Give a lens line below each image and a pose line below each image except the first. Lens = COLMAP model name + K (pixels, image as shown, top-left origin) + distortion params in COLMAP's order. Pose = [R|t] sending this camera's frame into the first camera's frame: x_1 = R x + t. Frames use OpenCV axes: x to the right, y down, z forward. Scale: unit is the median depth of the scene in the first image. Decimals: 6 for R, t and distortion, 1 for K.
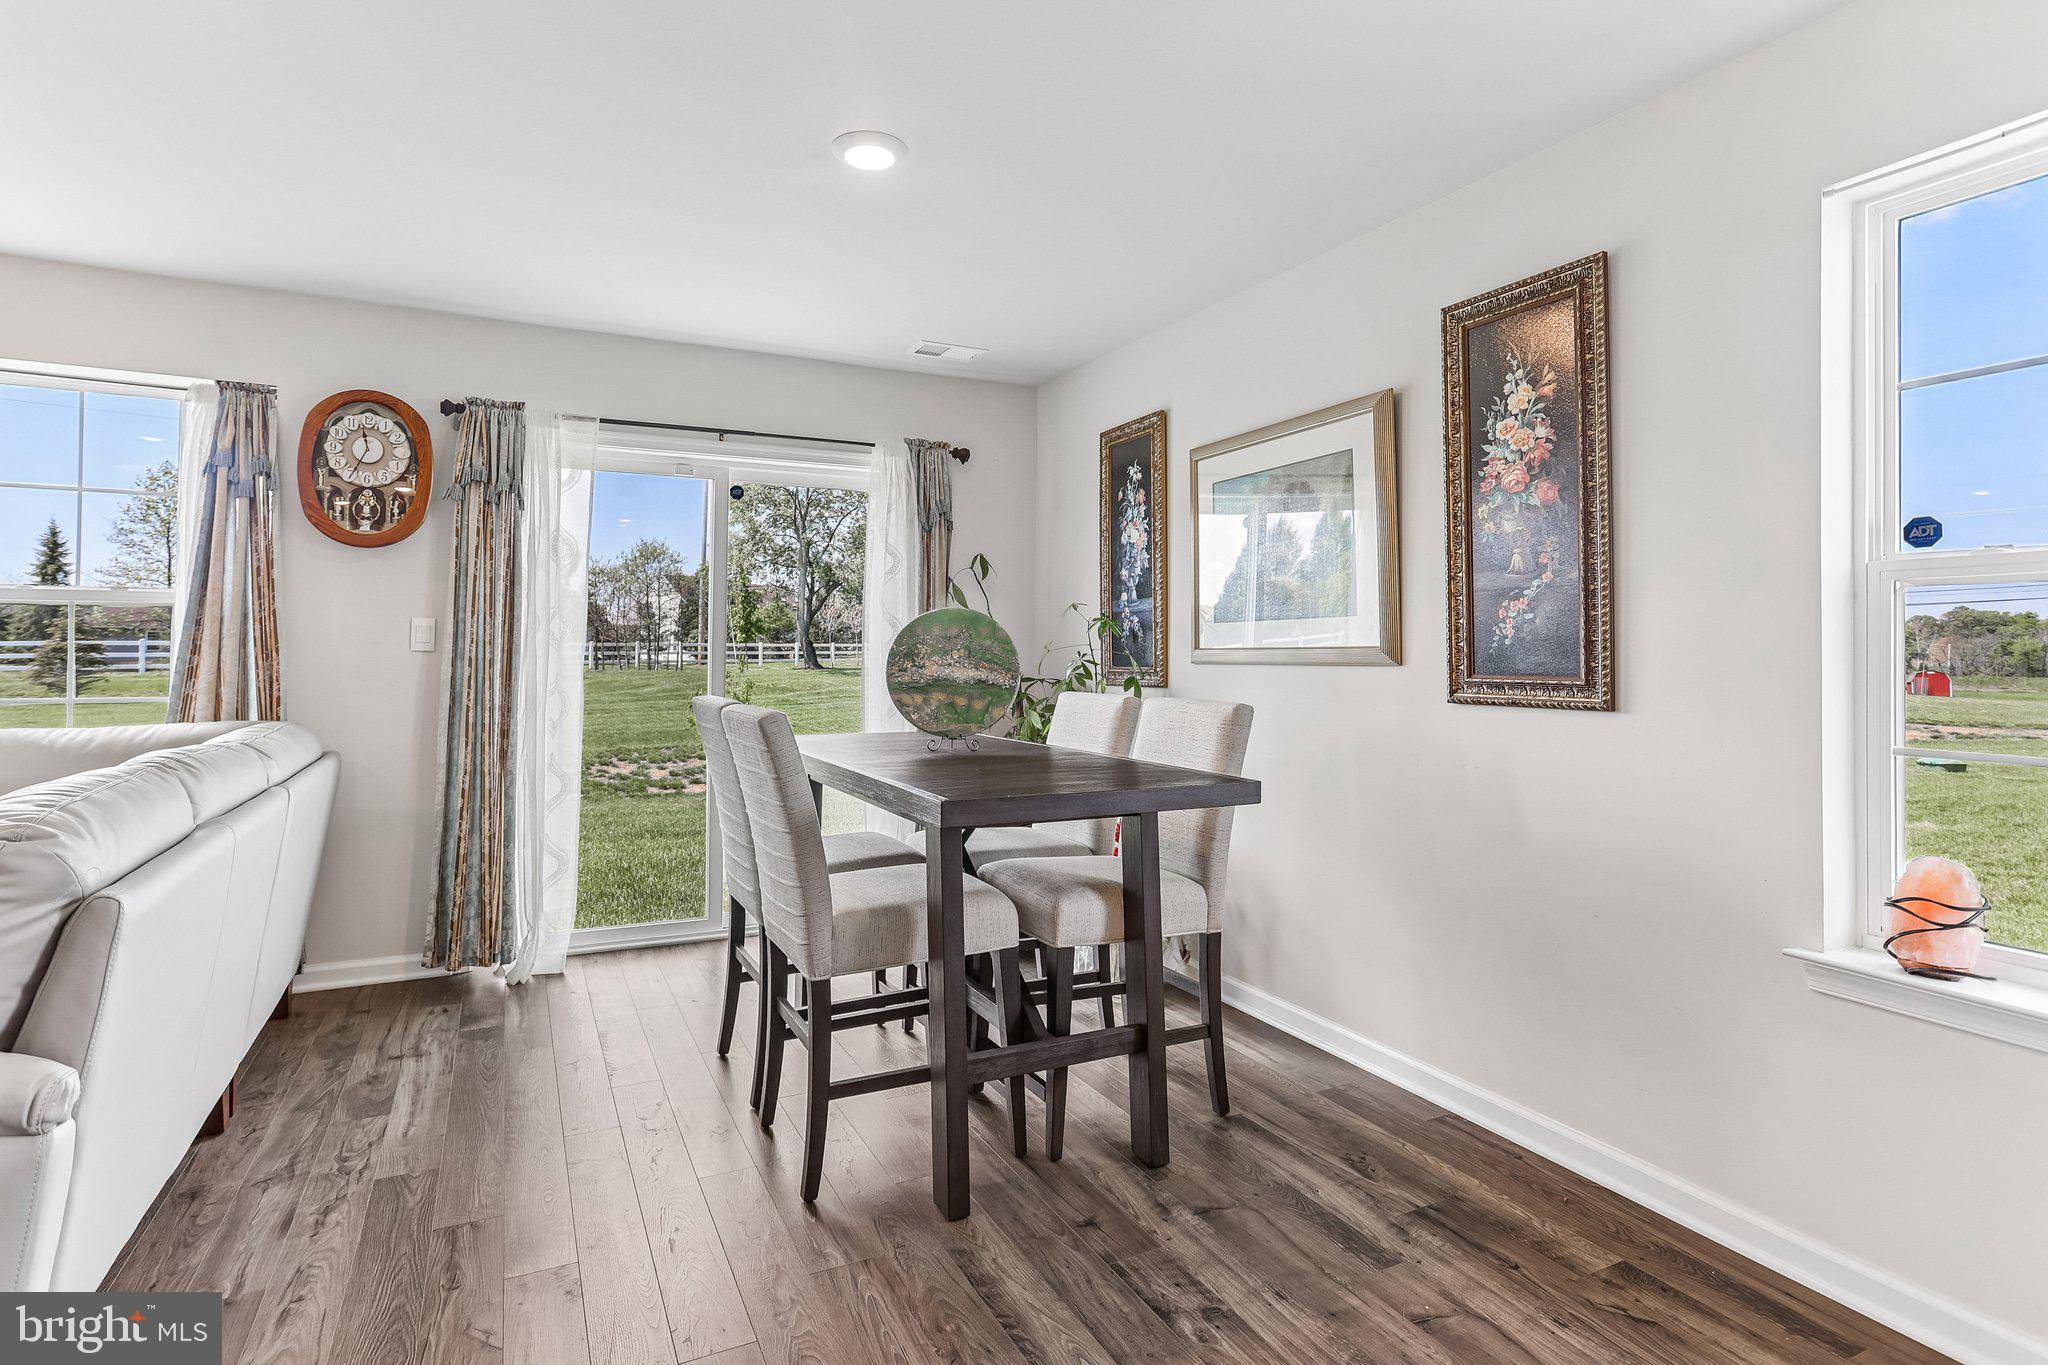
lens RADIAL K [[1020.7, 0, 1002.9], [0, 1020.7, 630.9], [0, 0, 1]] dist [-0.043518, 0.024050]
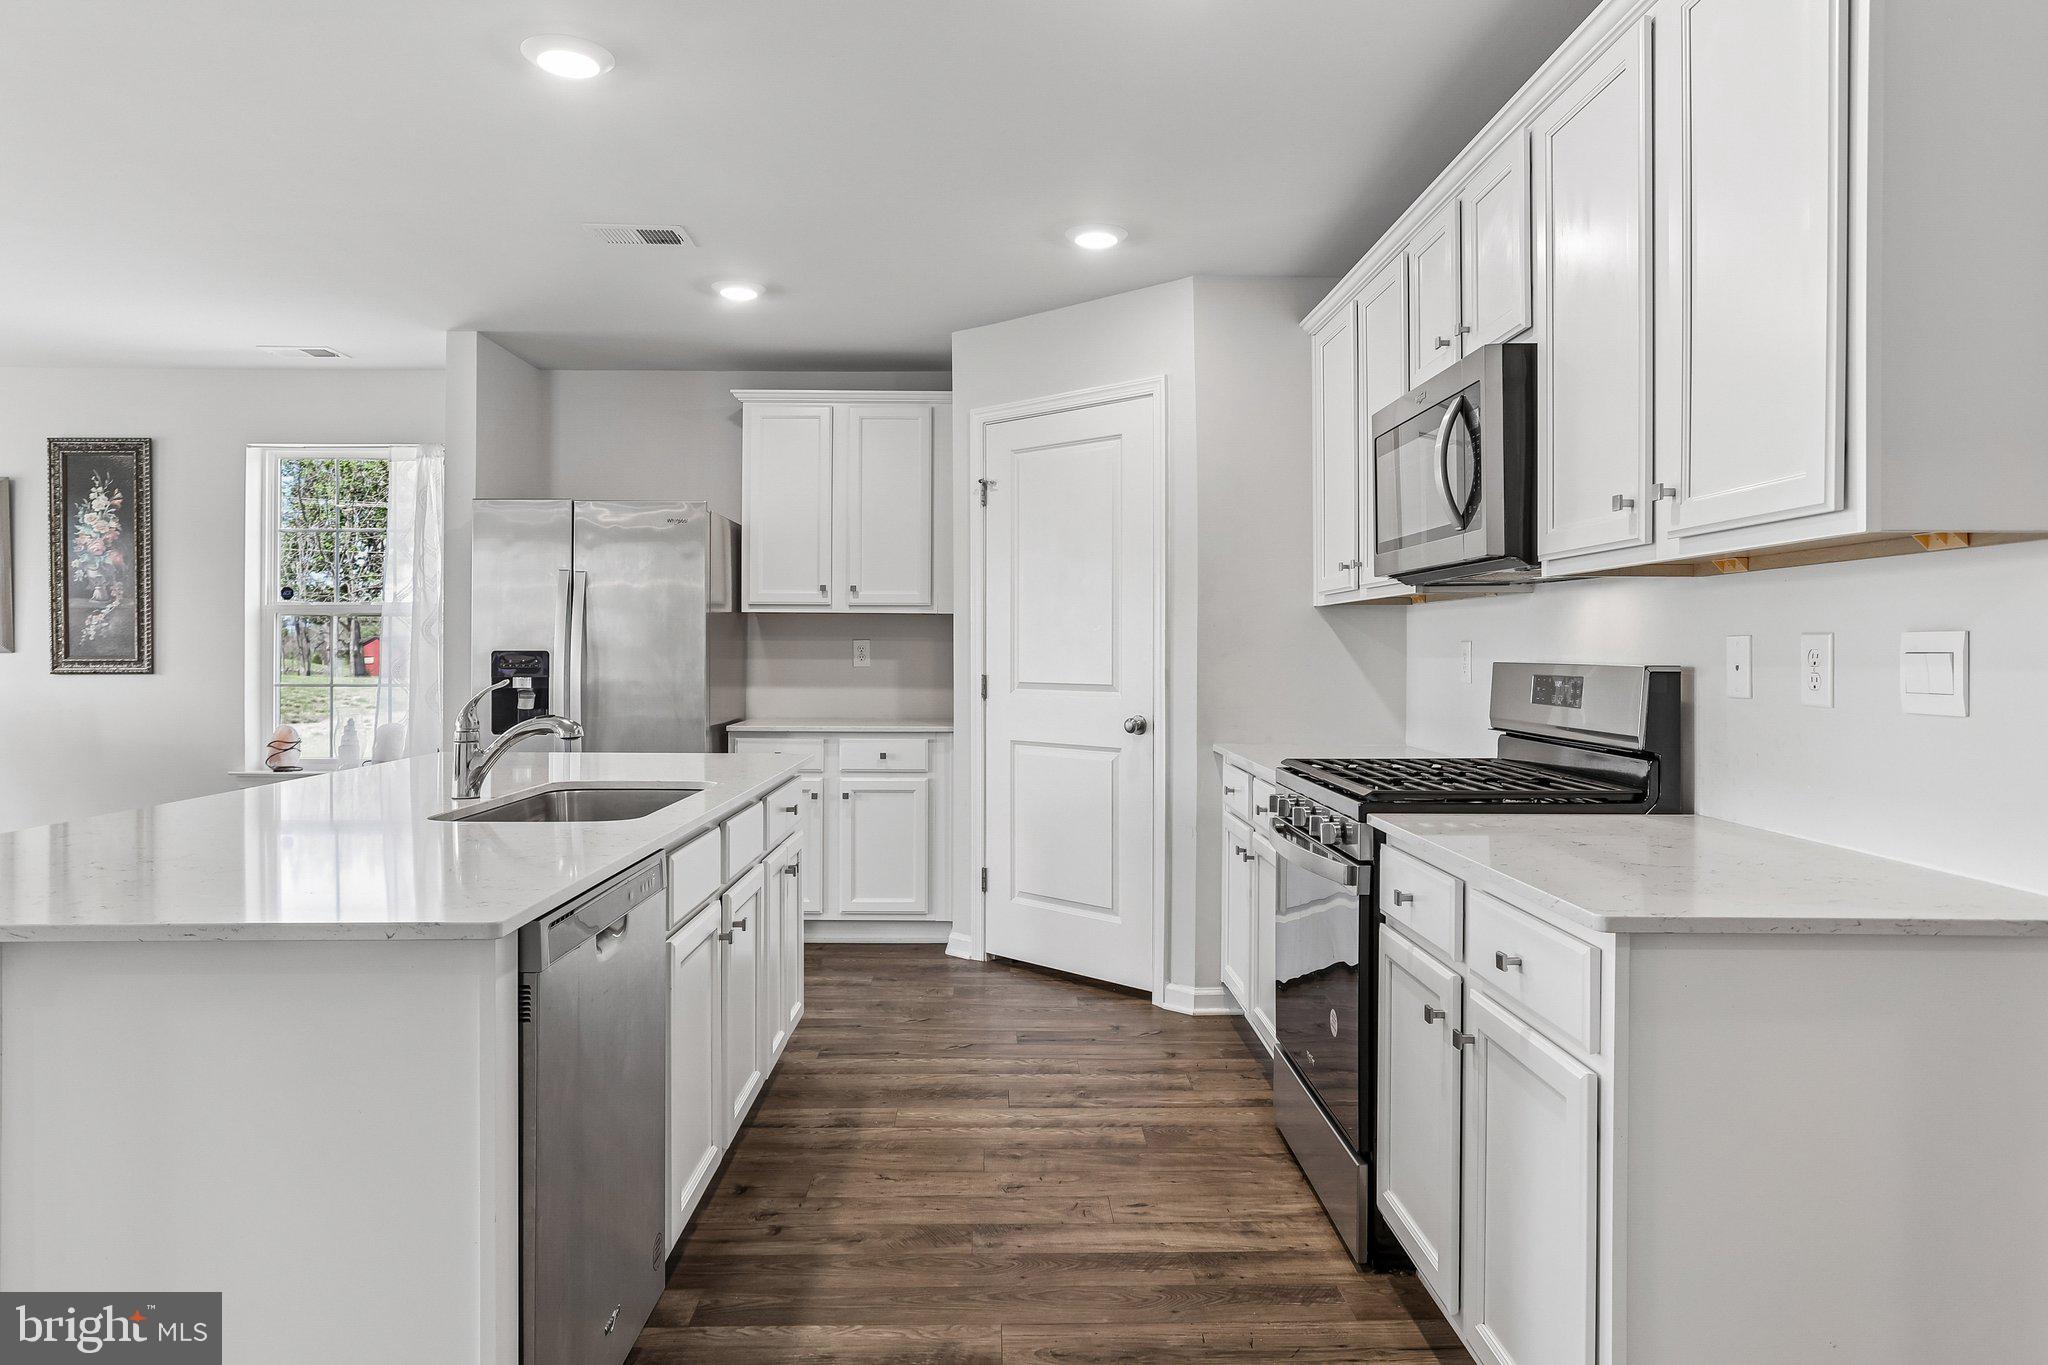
lens RADIAL K [[1289.0, 0, 1026.1], [0, 1289.0, 652.9], [0, 0, 1]] dist [-0.064433, 0.051870]
pose [[0.419127, -0.007622, 0.907896, -0.622856], [-0.014818, 0.999774, 0.015234, -0.016227], [-0.907807, -0.019839, 0.418919, -1.069678]]
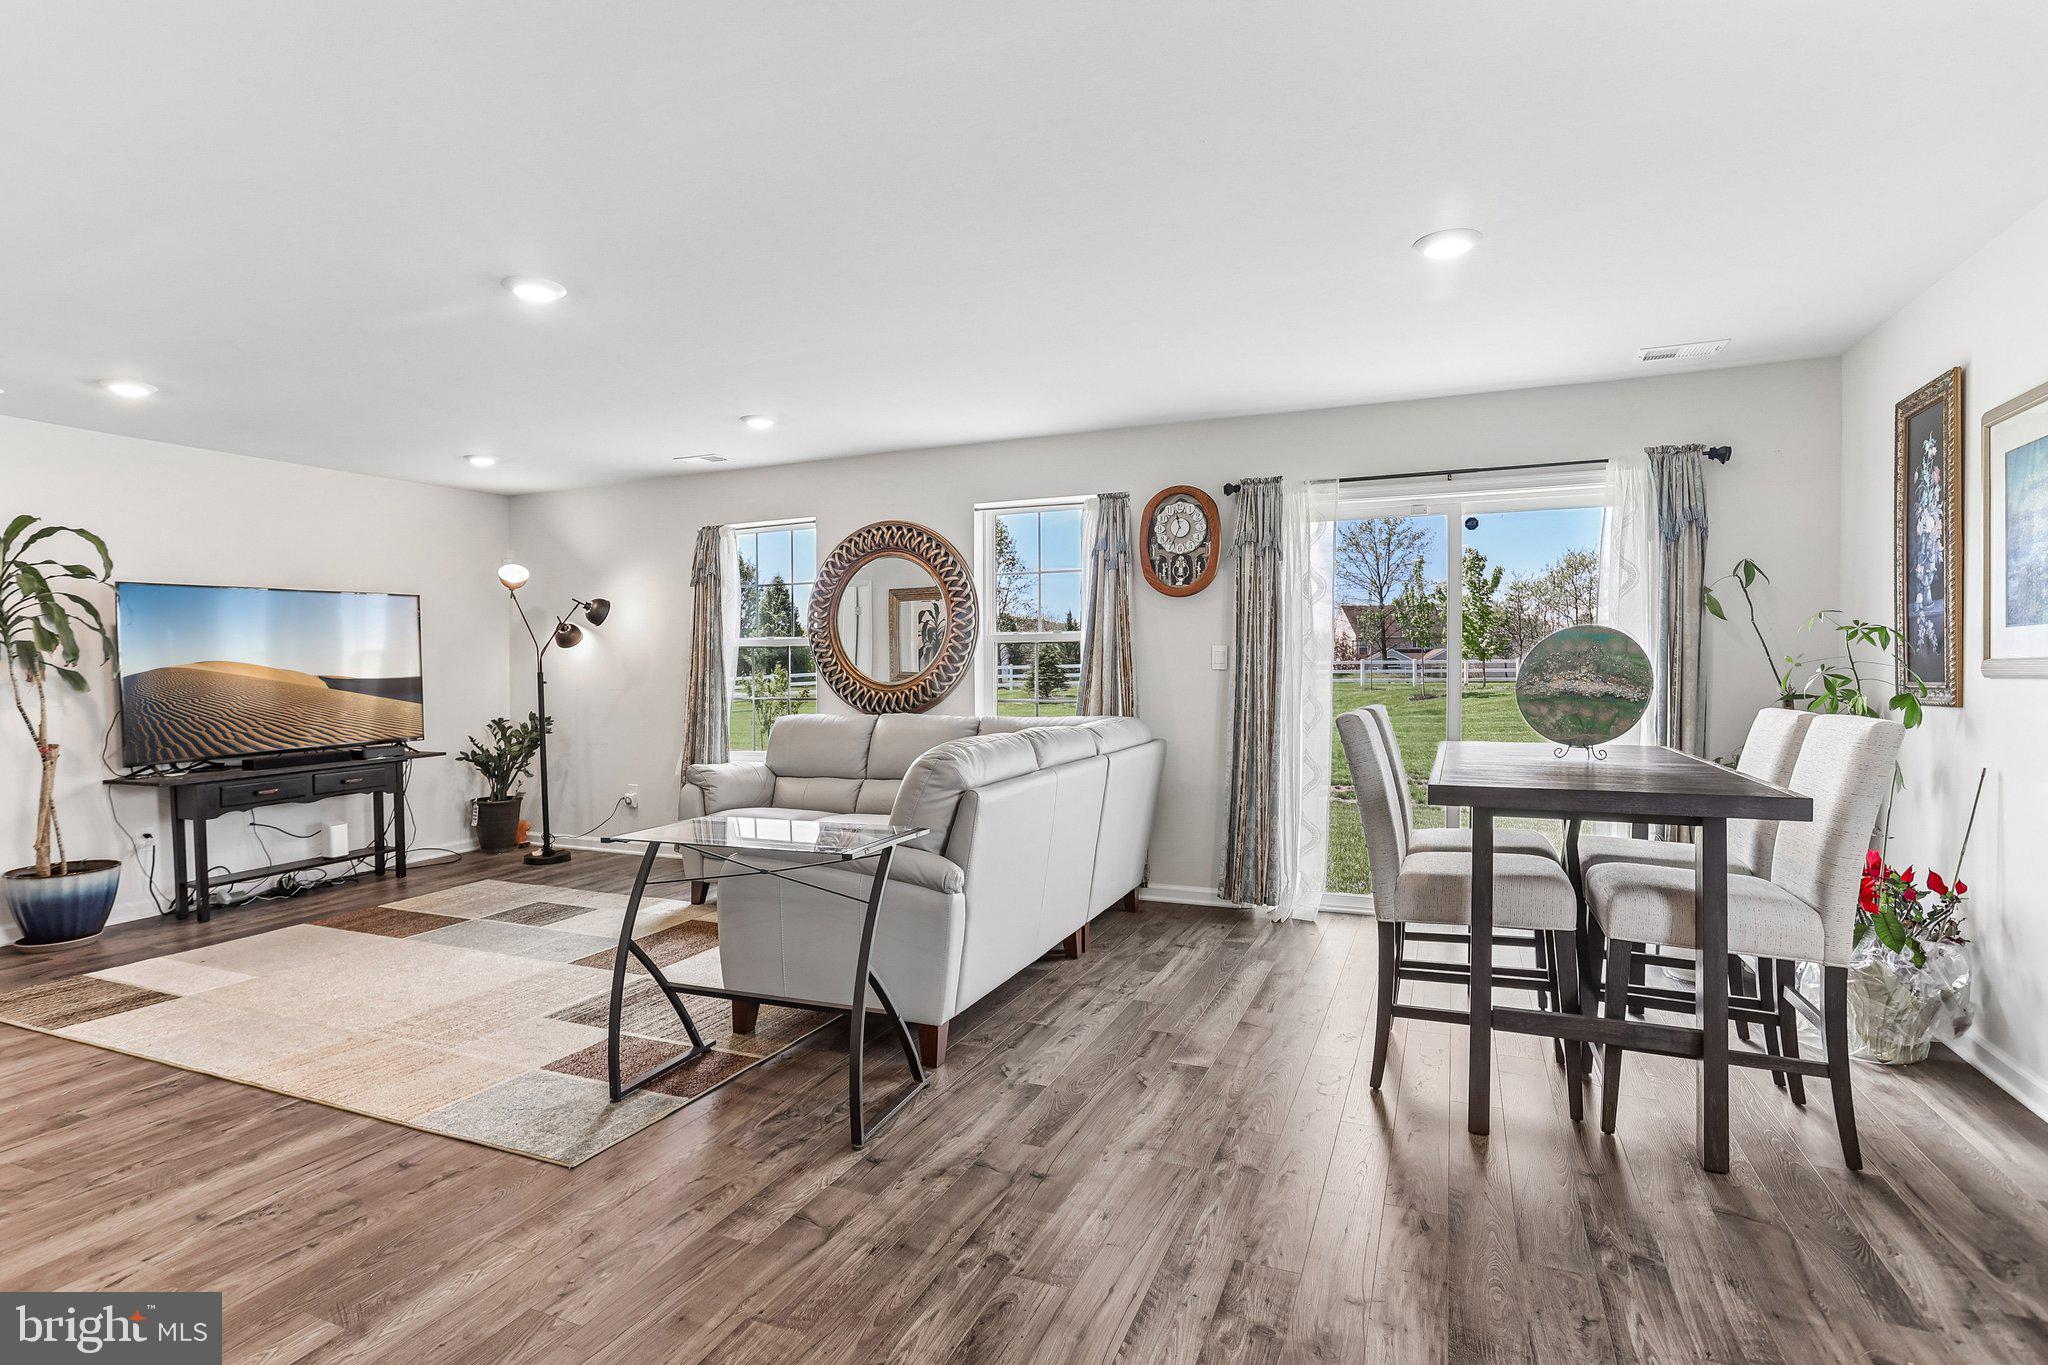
lens RADIAL K [[1022.1, 0, 999.6], [0, 1022.1, 679.9], [0, 0, 1]] dist [-0.051653, 0.032521]
pose [[0.640248, 0.000643, -0.768168, 0.321152], [0.023746, 0.999505, 0.020628, -0.001713], [0.767802, -0.031448, 0.639915, -0.125772]]
